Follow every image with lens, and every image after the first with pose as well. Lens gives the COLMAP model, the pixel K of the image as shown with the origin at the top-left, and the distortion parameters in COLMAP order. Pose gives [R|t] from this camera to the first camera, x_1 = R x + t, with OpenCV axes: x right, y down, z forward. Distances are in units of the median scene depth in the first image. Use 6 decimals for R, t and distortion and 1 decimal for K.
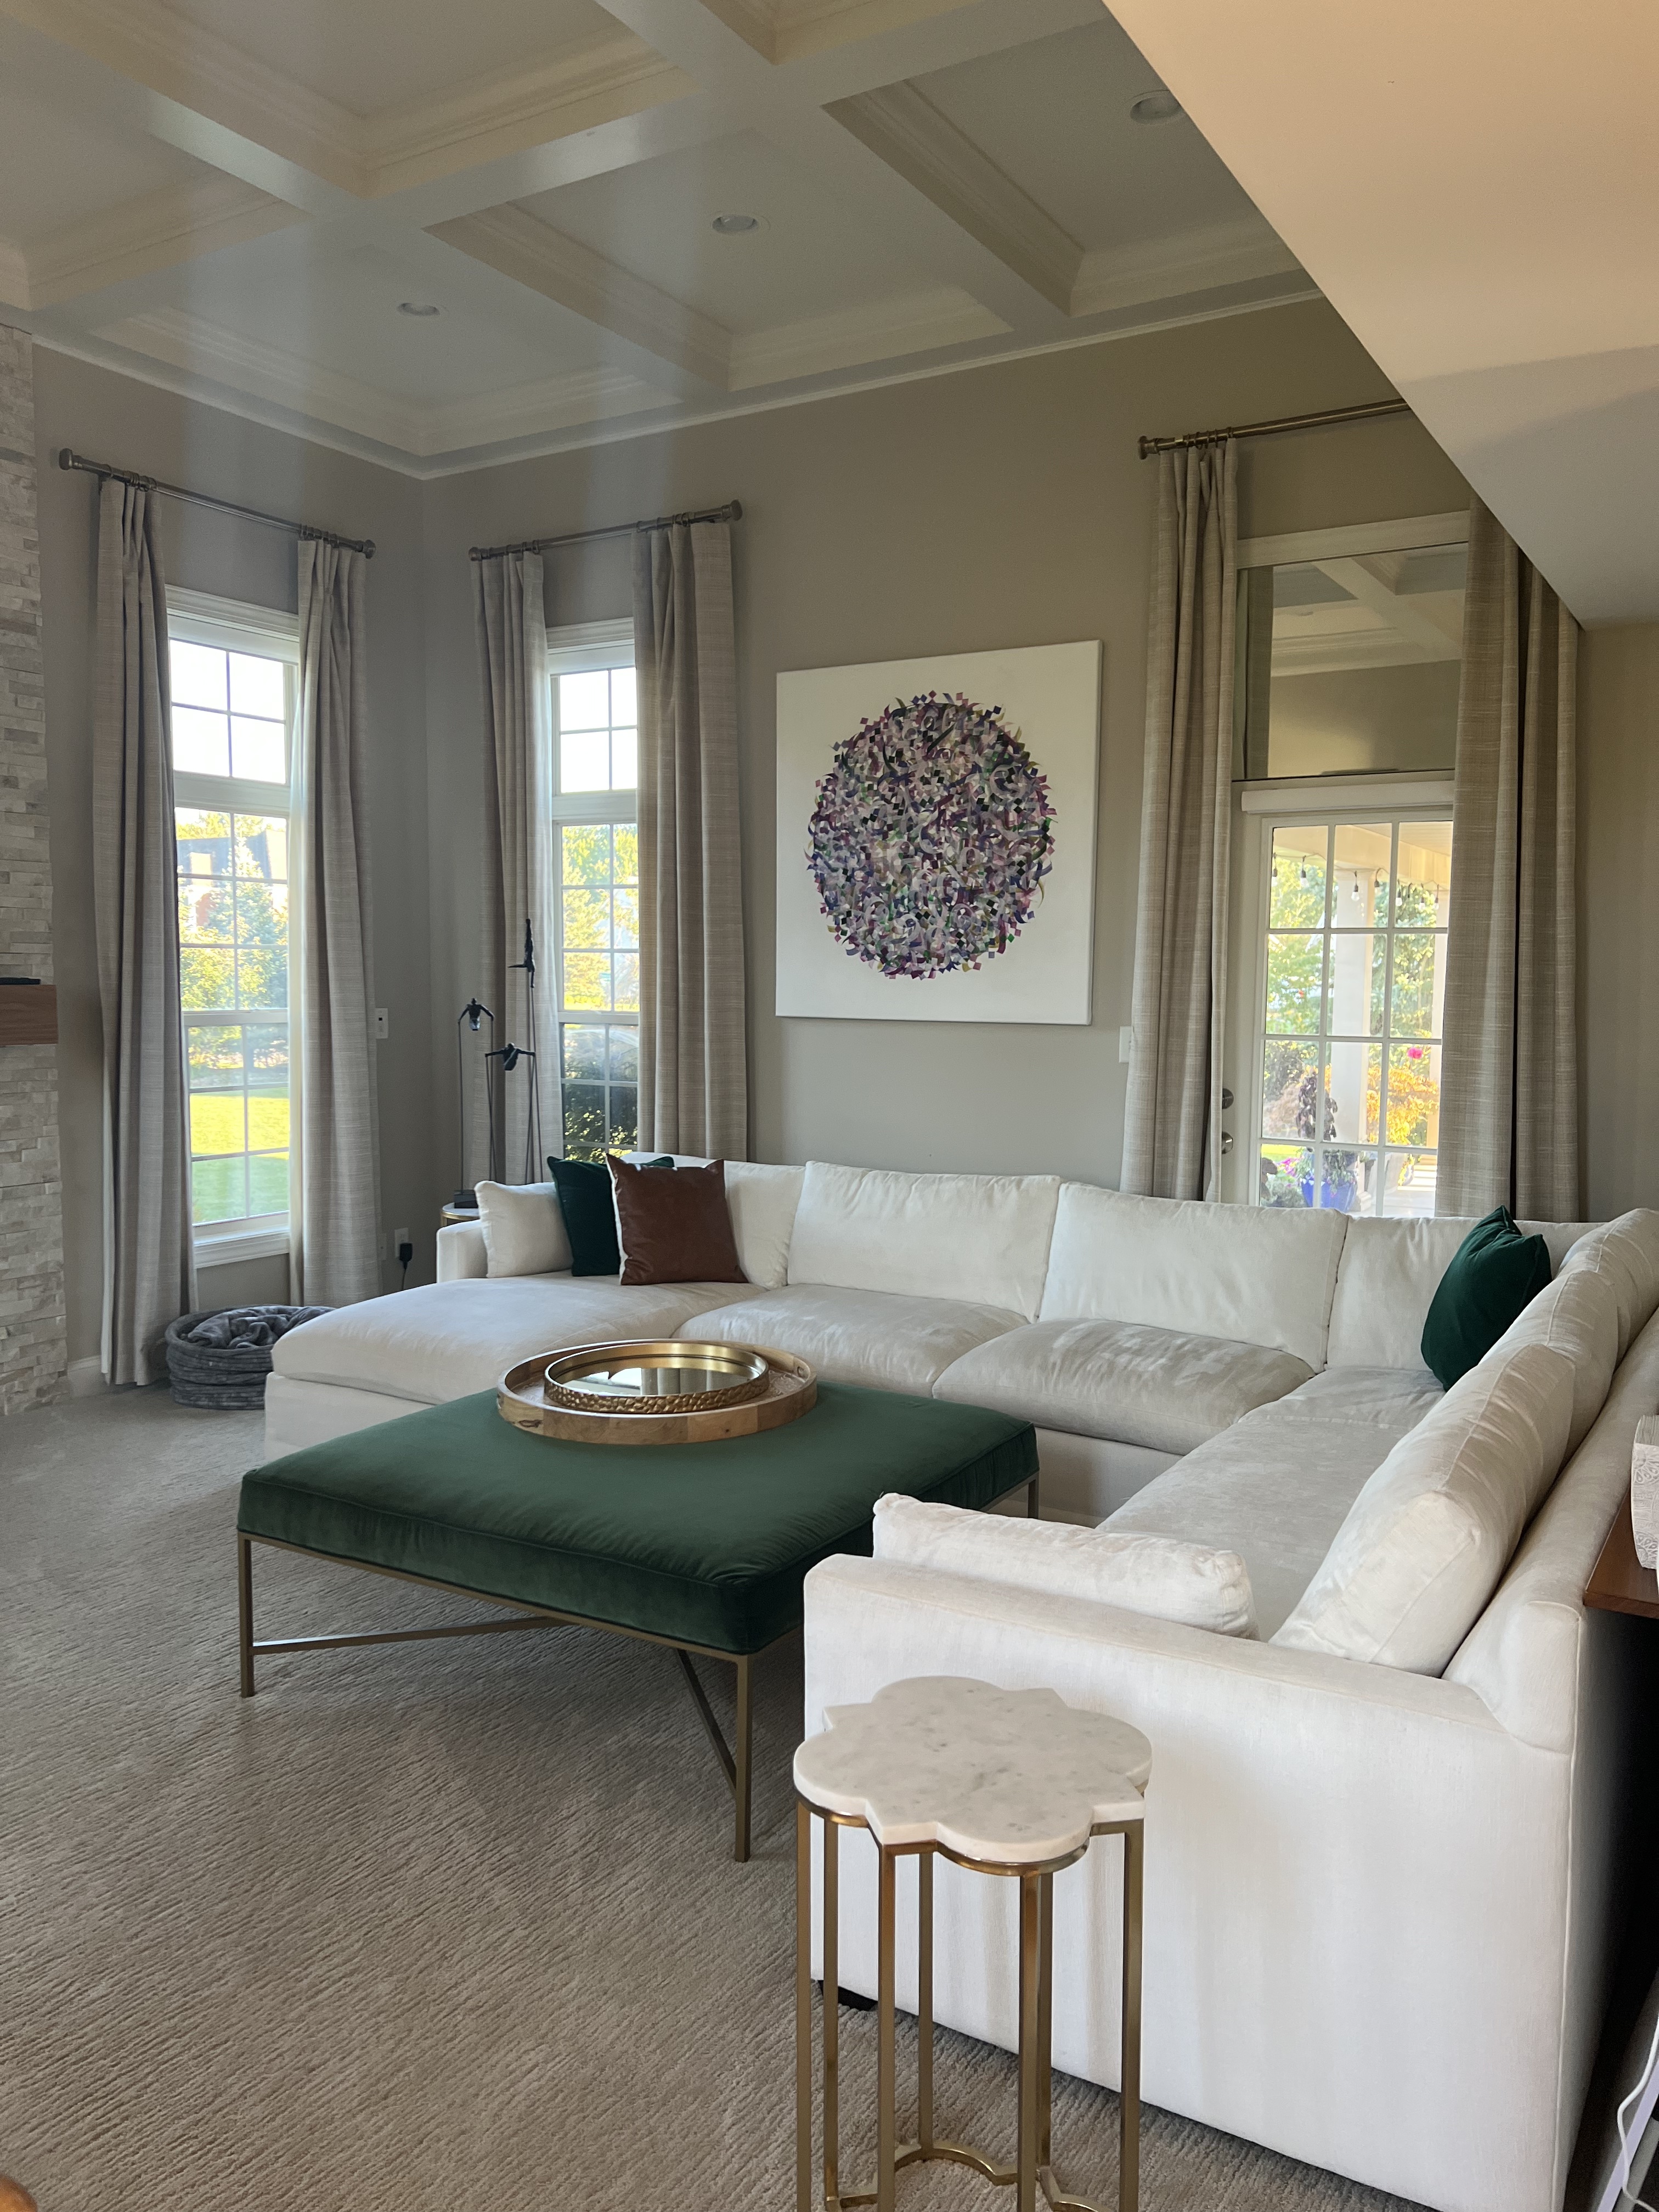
lens RADIAL K [[1675.7, 0, 816.7], [0, 1675.7, 1109.8], [0, 0, 1]] dist [0.045869, -0.005605]
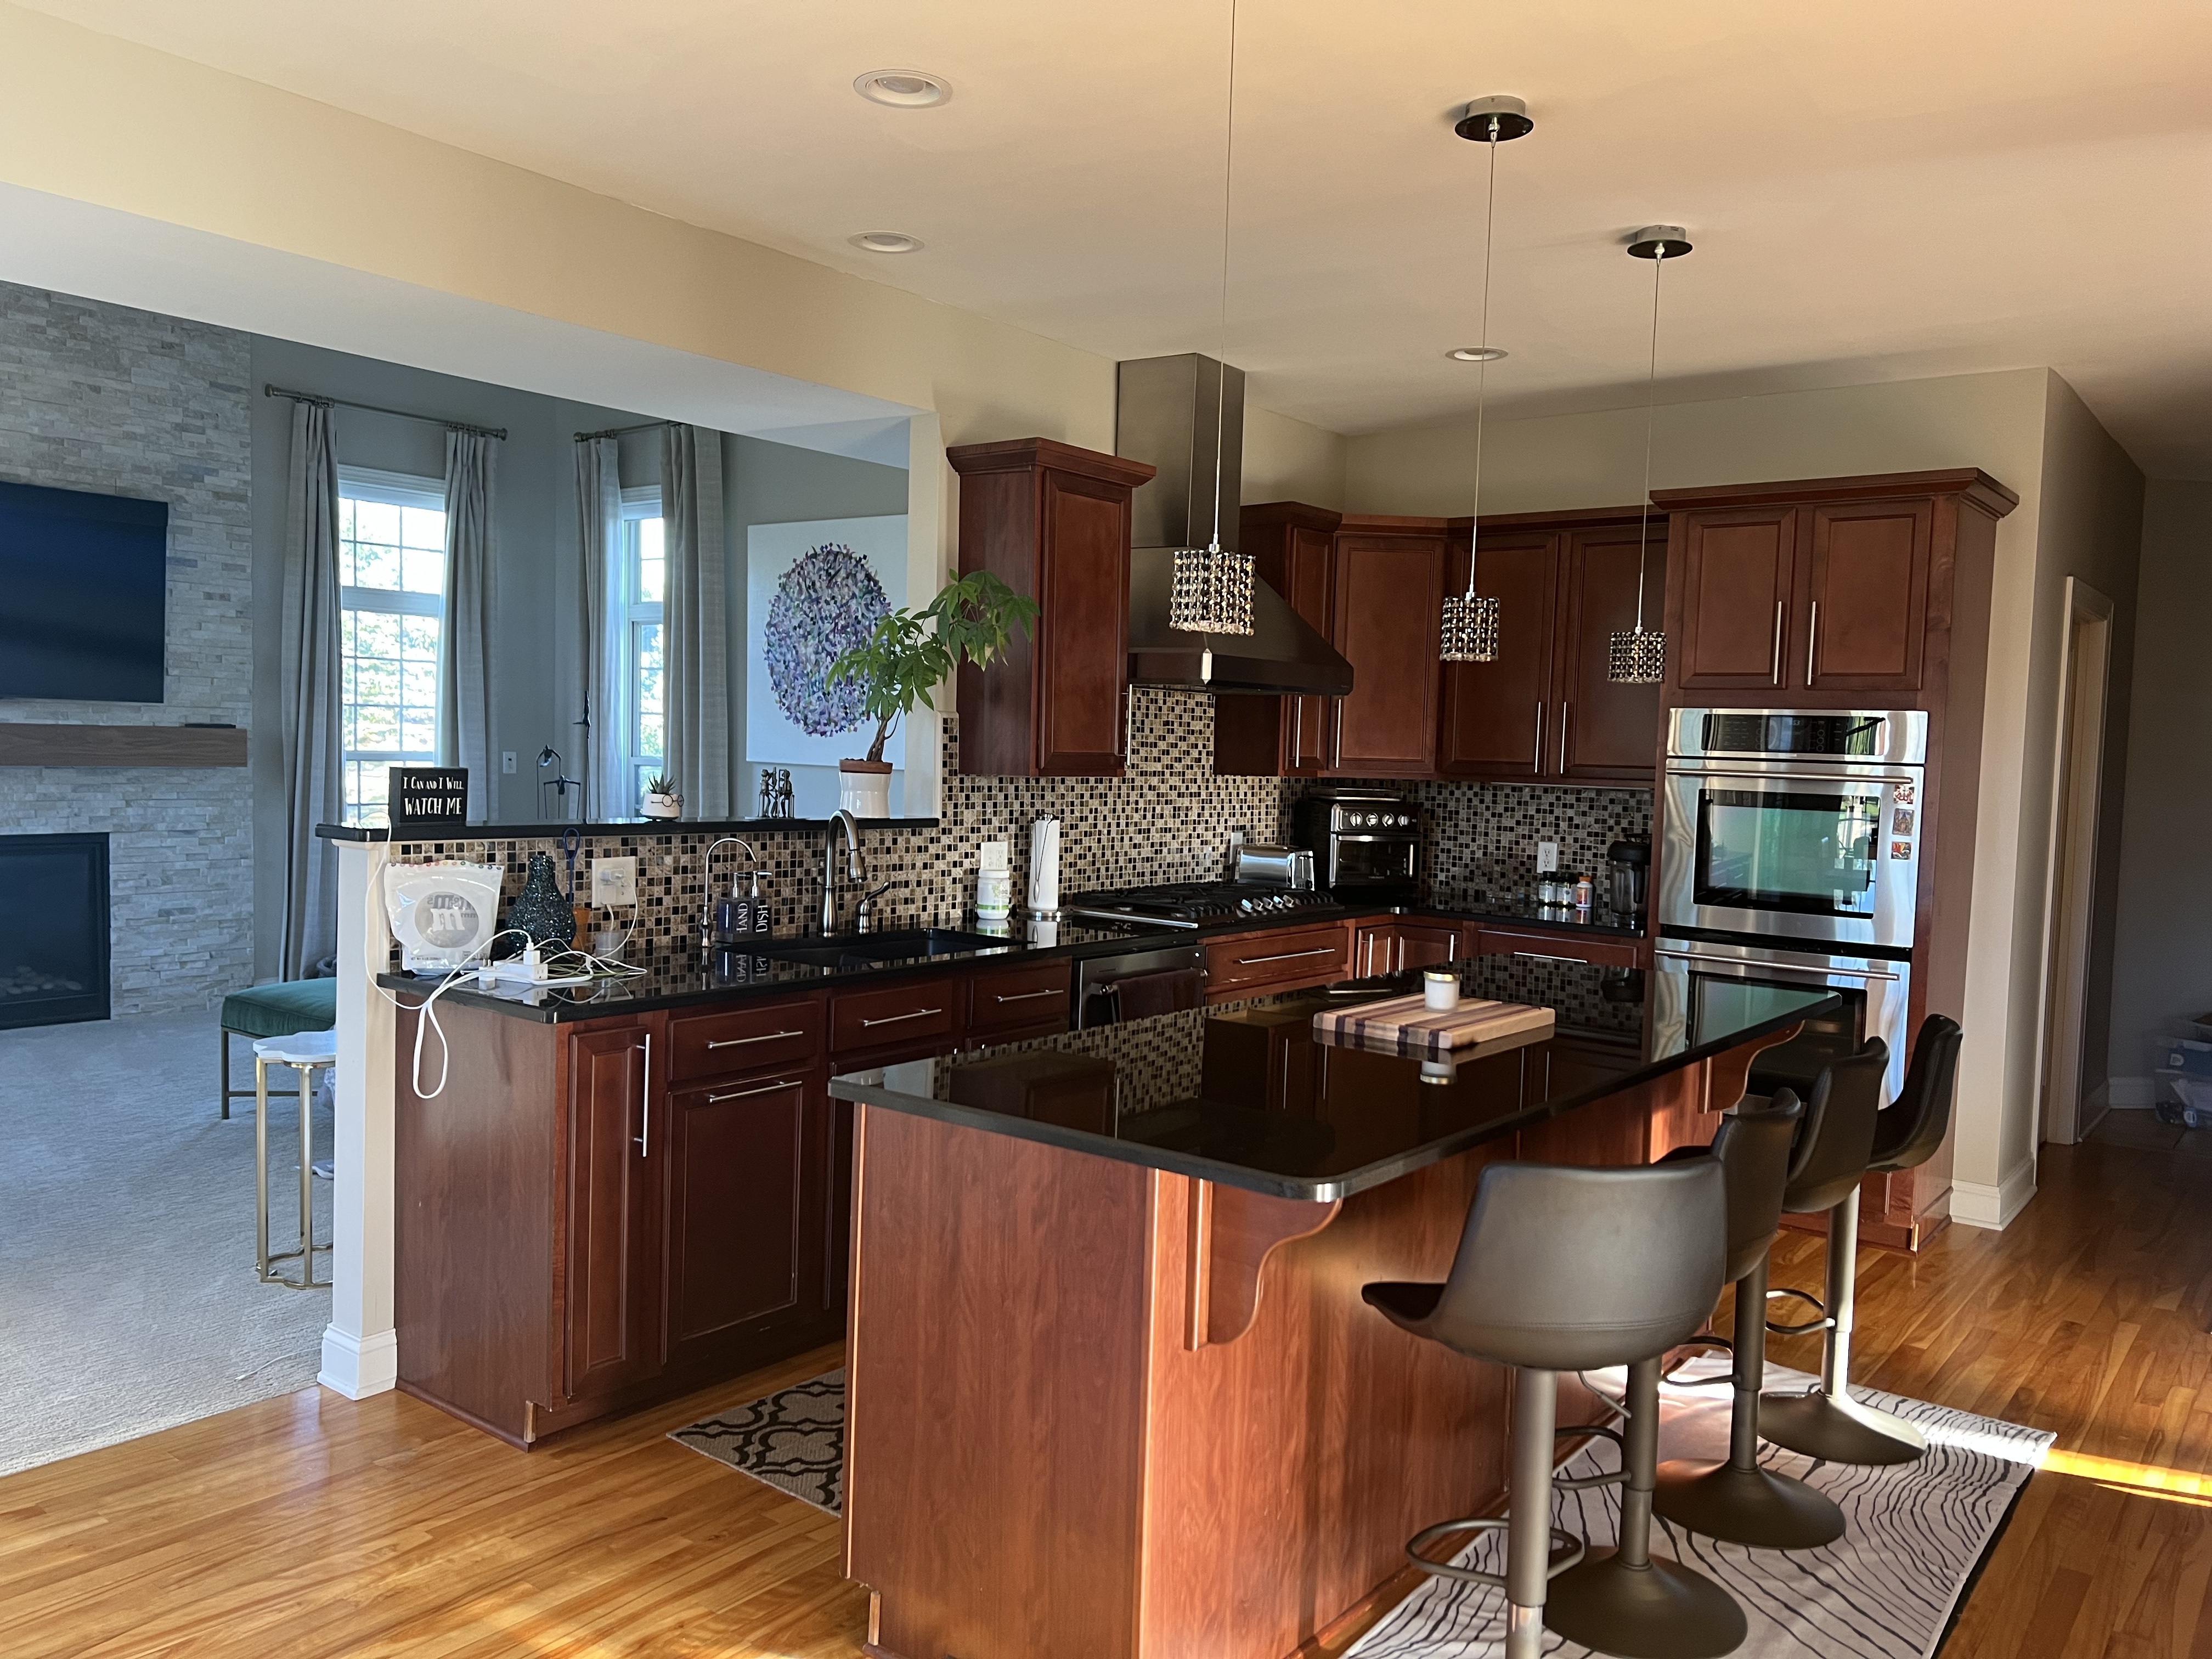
lens RADIAL K [[1675.7, 0, 1118.5], [0, 1675.7, 829.7], [0, 0, 1]] dist [0.045869, -0.005605]
pose [[0.994740, 0.025732, -0.099148, 0.470209], [-0.028544, 0.999226, -0.027050, 0.035016], [0.098375, 0.029738, 0.994705, -0.430746]]
